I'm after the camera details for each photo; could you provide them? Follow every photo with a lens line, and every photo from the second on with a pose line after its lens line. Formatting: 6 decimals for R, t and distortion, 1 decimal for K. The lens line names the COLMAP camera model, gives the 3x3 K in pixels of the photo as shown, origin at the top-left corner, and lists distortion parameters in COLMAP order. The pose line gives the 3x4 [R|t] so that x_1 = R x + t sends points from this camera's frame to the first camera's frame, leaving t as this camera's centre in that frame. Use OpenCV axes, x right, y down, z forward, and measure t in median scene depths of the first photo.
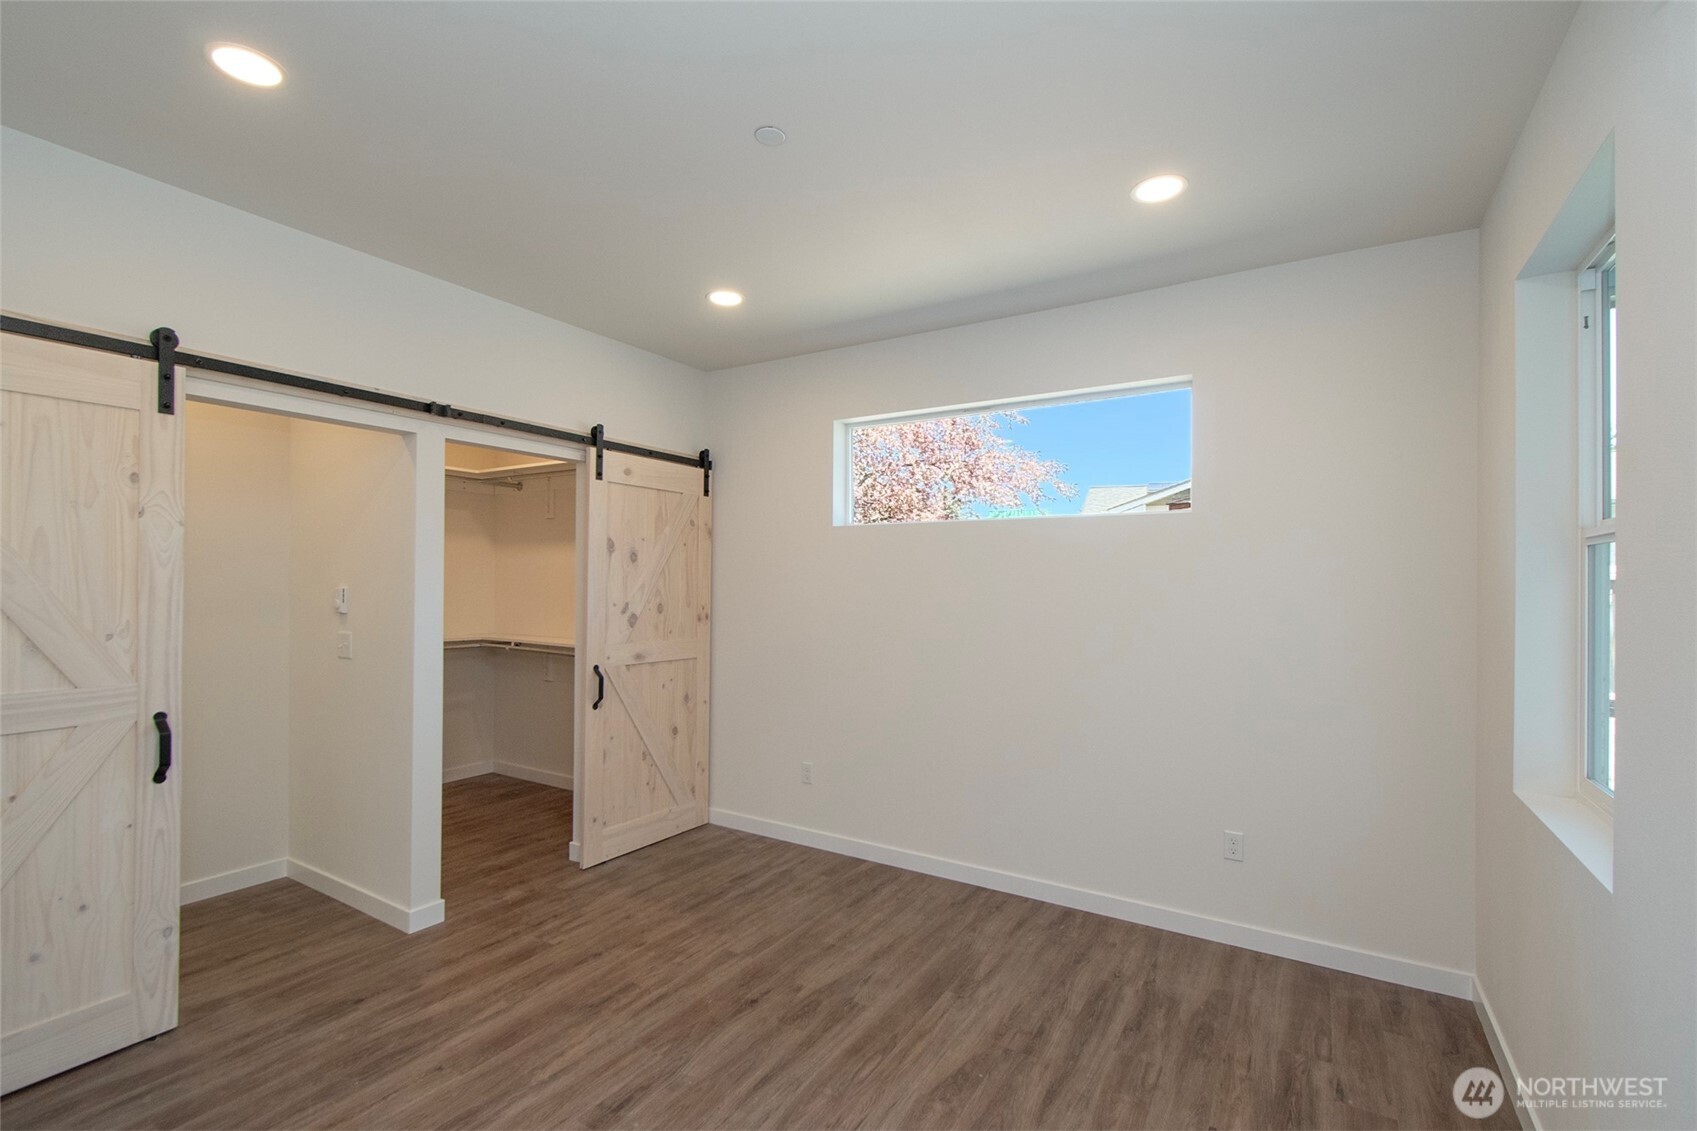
lens RADIAL K [[747.7, 0, 838.2], [0, 747.7, 580.6], [0, 0, 1]] dist [0.001358, -0.002562]
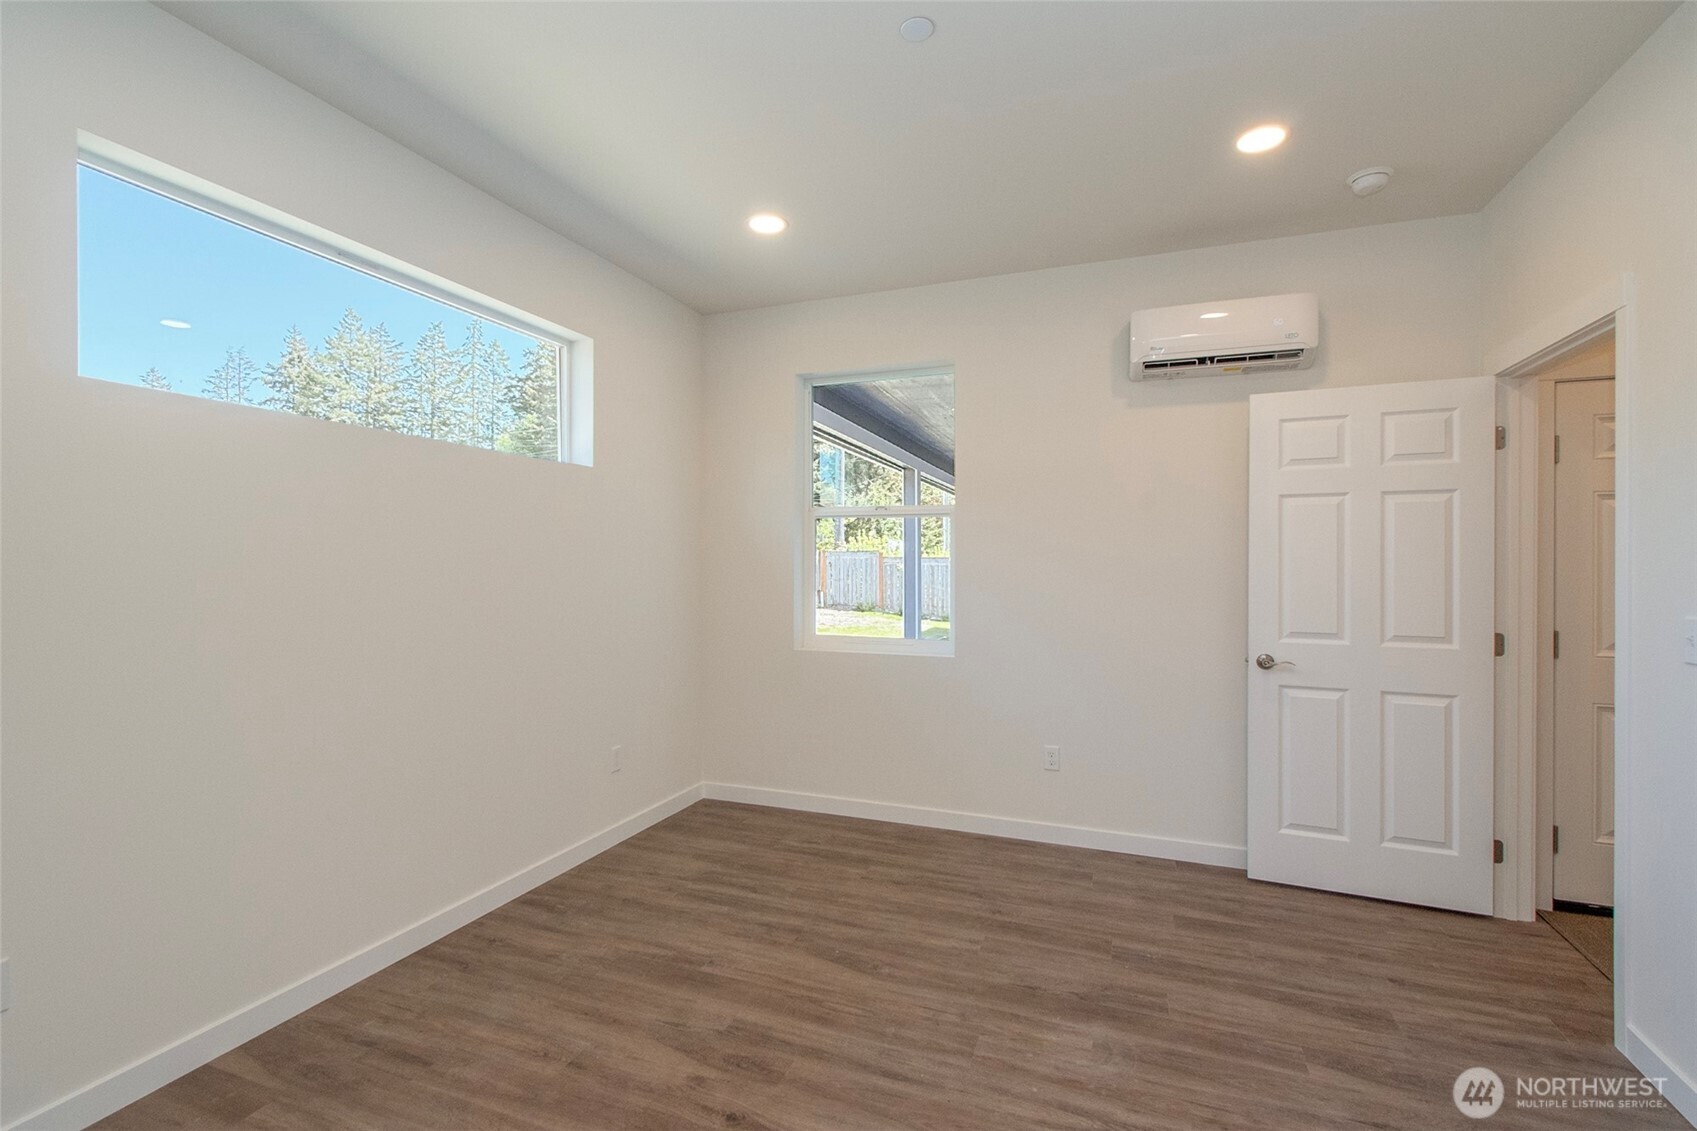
lens RADIAL K [[747.7, 0, 833.1], [0, 747.7, 567.4], [0, 0, 1]] dist [0.001358, -0.002562]
pose [[-0.162495, -0.017078, 0.986562, -0.780613], [-0.007674, 0.999842, 0.016043, 0.037899], [-0.986679, -0.004964, -0.162601, 0.990471]]
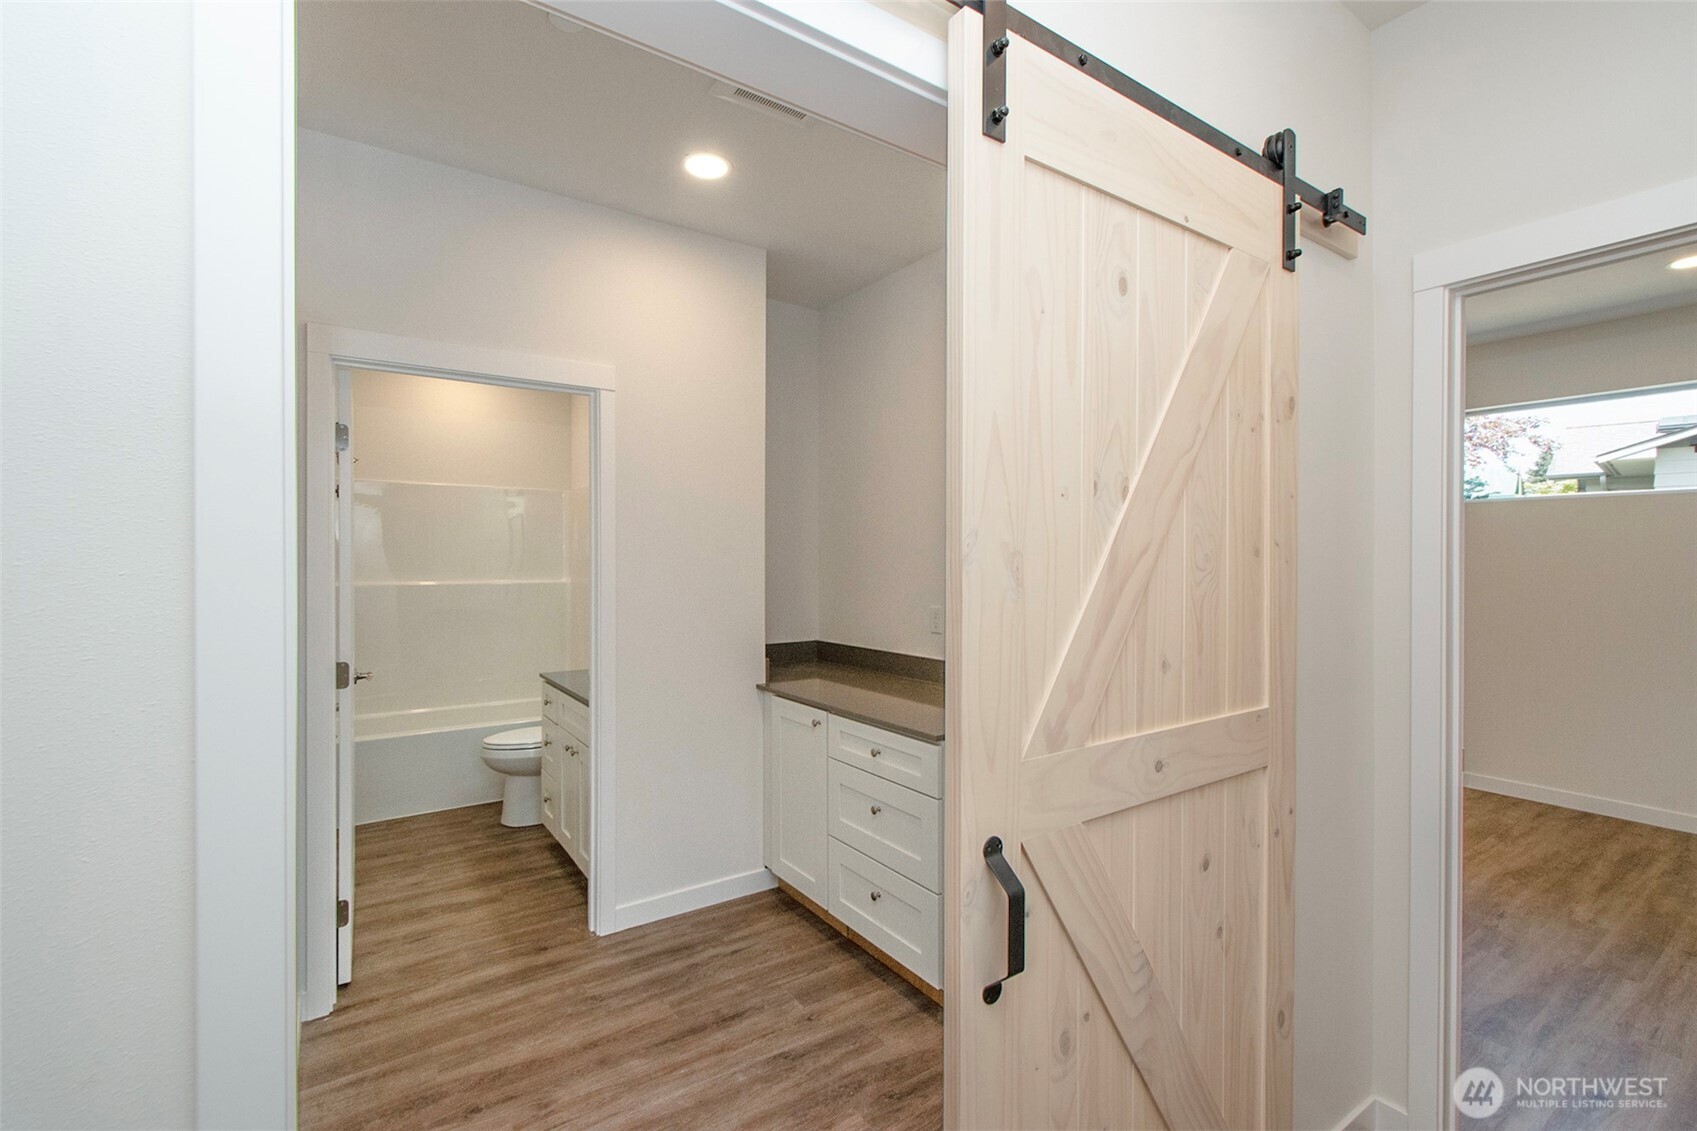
lens RADIAL K [[747.7, 0, 847.5], [0, 747.7, 563.9], [0, 0, 1]] dist [0.001358, -0.002562]
pose [[0.918192, -0.012351, -0.395944, -0.393961], [0.015269, 0.999875, 0.004219, 0.014721], [0.395842, -0.009919, 0.918265, -0.745205]]
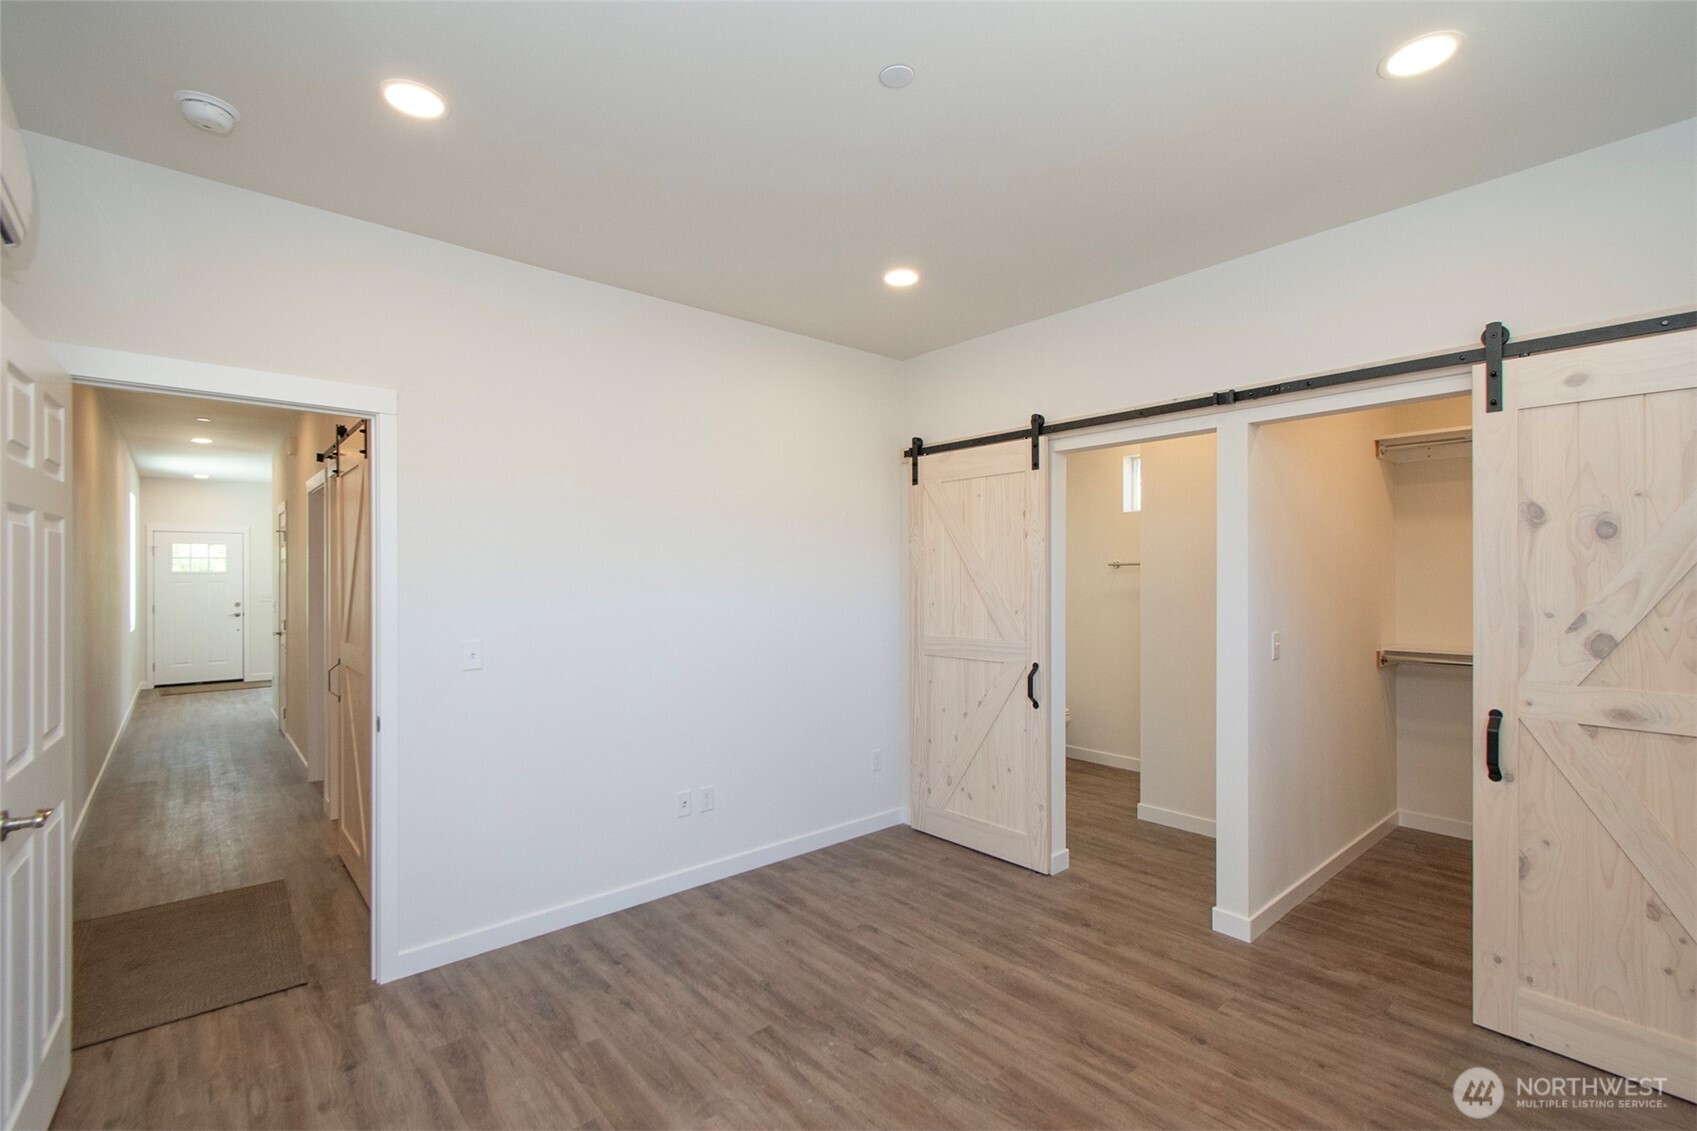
lens RADIAL K [[747.7, 0, 852.1], [0, 747.7, 577.1], [0, 0, 1]] dist [0.001358, -0.002562]
pose [[-0.283950, -0.007686, -0.958808, 0.606006], [0.002035, 0.999961, -0.008619, 0.009594], [0.958837, -0.004398, -0.283923, 0.947016]]
